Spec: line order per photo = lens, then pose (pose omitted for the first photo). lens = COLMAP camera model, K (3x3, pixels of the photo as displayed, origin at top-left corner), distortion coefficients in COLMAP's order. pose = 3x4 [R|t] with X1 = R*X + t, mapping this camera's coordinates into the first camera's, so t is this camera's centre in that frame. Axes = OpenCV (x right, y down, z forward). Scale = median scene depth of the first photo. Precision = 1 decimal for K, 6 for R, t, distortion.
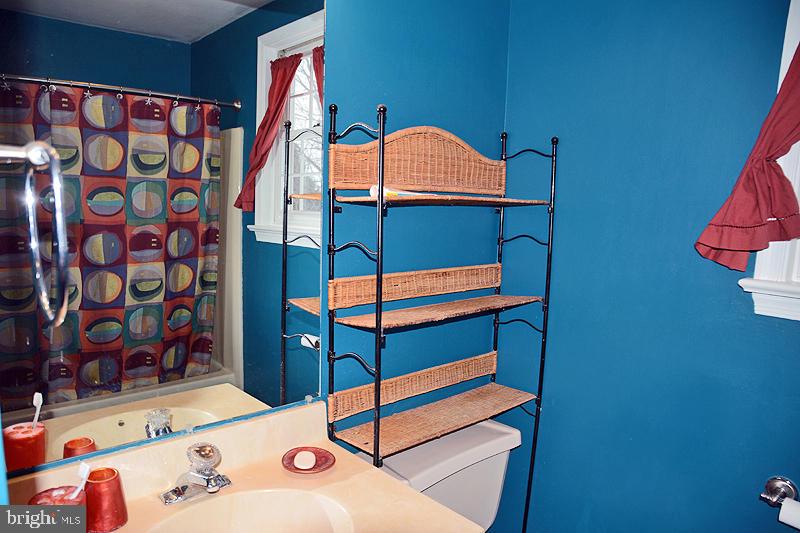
lens RADIAL K [[566.9, 0, 389.0], [0, 566.9, 281.9], [0, 0, 1]] dist [-0.121314, 0.069478]
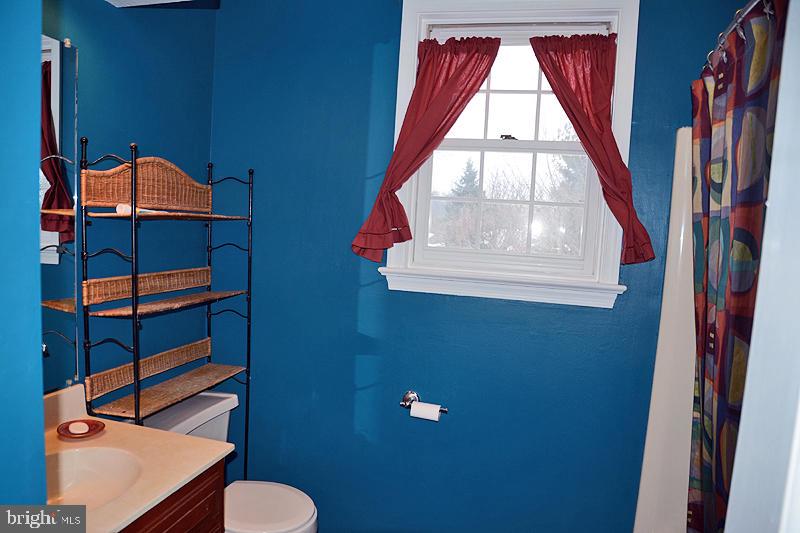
lens RADIAL K [[566.9, 0, 399.8], [0, 566.9, 269.0], [0, 0, 1]] dist [-0.121314, 0.069478]
pose [[0.824009, -0.034752, 0.565510, -0.187915], [0.062476, 0.997604, -0.029729, 0.042763], [-0.563121, 0.059828, 0.824206, -0.311187]]
